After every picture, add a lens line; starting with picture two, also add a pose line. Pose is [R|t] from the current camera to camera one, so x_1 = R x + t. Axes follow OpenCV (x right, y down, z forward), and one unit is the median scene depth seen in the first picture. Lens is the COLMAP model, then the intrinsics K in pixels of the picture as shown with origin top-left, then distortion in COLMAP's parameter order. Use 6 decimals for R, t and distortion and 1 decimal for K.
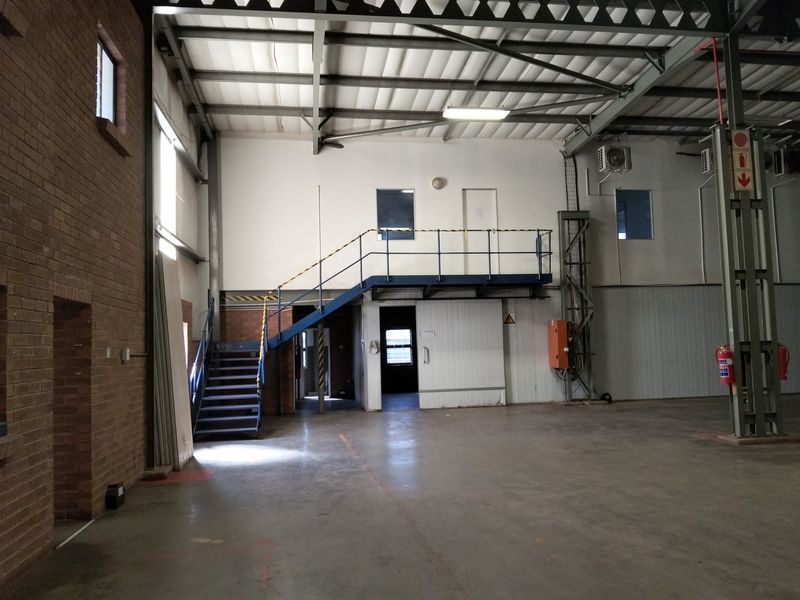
lens RADIAL K [[638.5, 0, 400.0], [0, 638.5, 300.0], [0, 0, 1]] dist [0.002705, -0.061959]
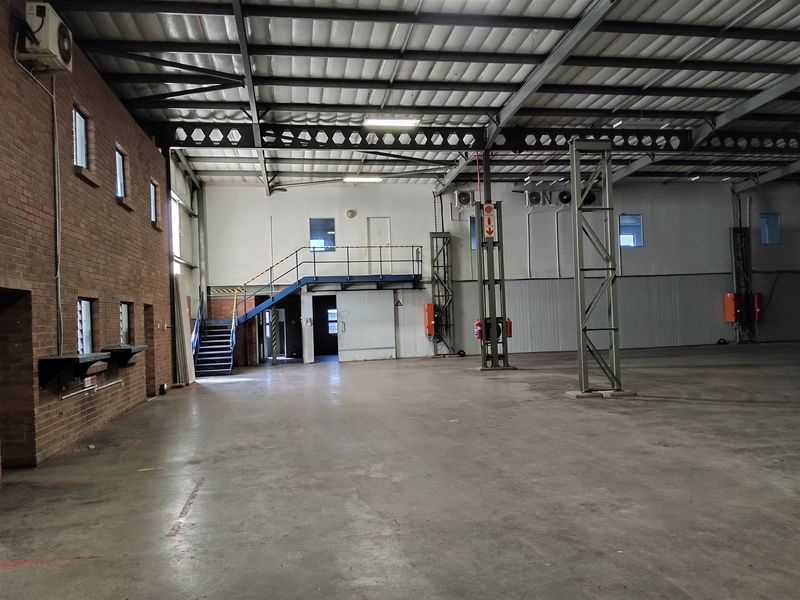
lens RADIAL K [[643.9, 0, 414.1], [0, 643.9, 303.4], [0, 0, 1]] dist [0.002579, -0.092563]
pose [[0.999137, -0.007412, 0.040873, 0.150920], [0.005520, 0.998917, 0.046202, -0.041362], [-0.041171, -0.045936, 0.998096, -0.560573]]
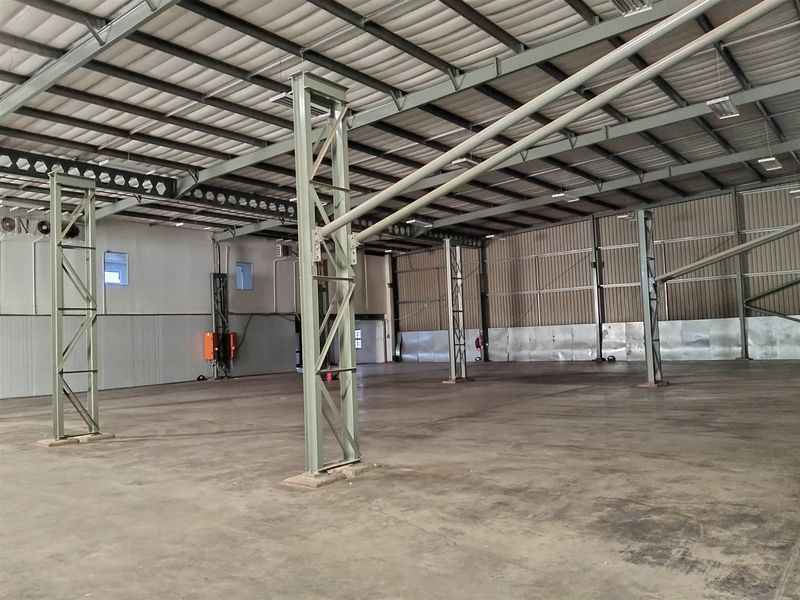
lens RADIAL K [[638.5, 0, 400.0], [0, 638.5, 300.0], [0, 0, 1]] dist [0.002705, -0.061959]
pose [[0.708596, 0.031053, 0.704931, 0.147381], [-0.020305, 0.999515, -0.023619, -0.048043], [-0.705322, 0.002423, 0.708883, -0.591911]]
